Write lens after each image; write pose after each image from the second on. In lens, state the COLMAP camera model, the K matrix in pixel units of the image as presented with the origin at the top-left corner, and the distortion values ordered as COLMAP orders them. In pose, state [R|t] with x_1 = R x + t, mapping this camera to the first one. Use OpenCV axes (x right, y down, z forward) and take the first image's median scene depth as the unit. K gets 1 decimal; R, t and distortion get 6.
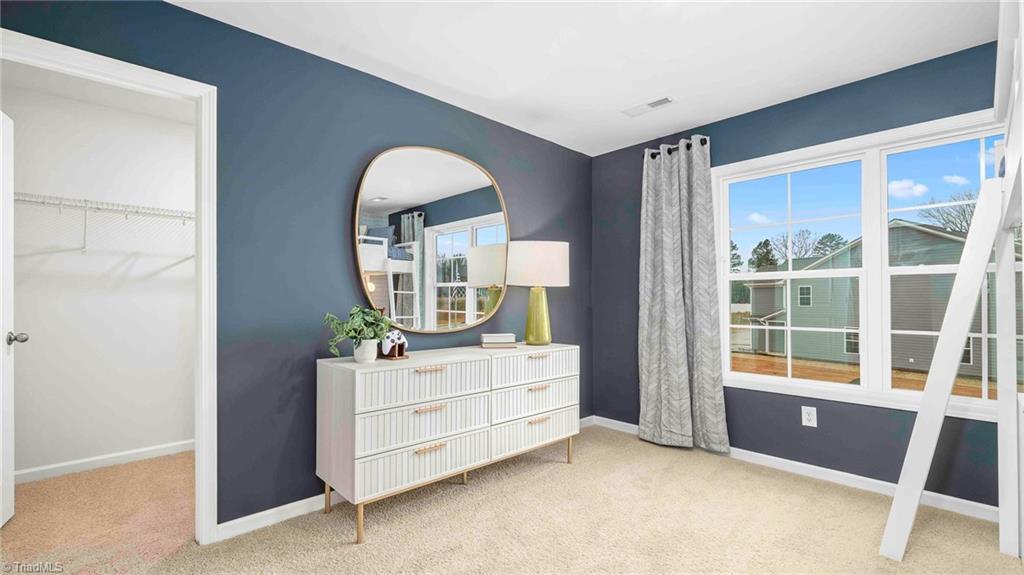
lens RADIAL K [[442.9, 0, 512.0], [0, 442.9, 287.5], [0, 0, 1]] dist [-0.000317, 0.000021]
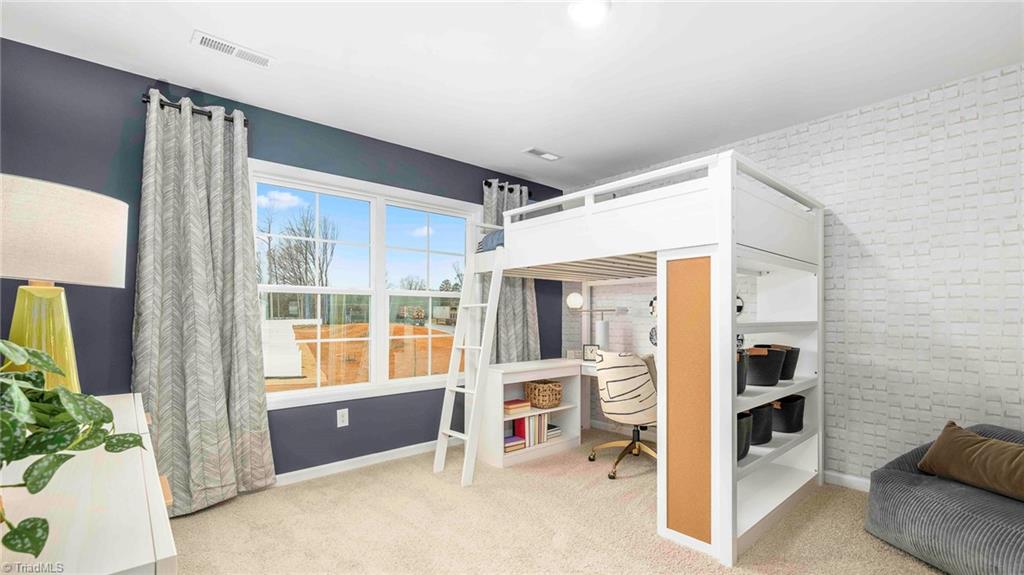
lens RADIAL K [[449.7, 0, 515.4], [0, 449.7, 304.9], [0, 0, 1]] dist [-0.000379, -0.000116]
pose [[0.029351, 0.015629, 0.999447, -0.409153], [-0.033845, 0.999320, -0.014633, 0.007060], [-0.998996, -0.033397, 0.029860, 0.482215]]
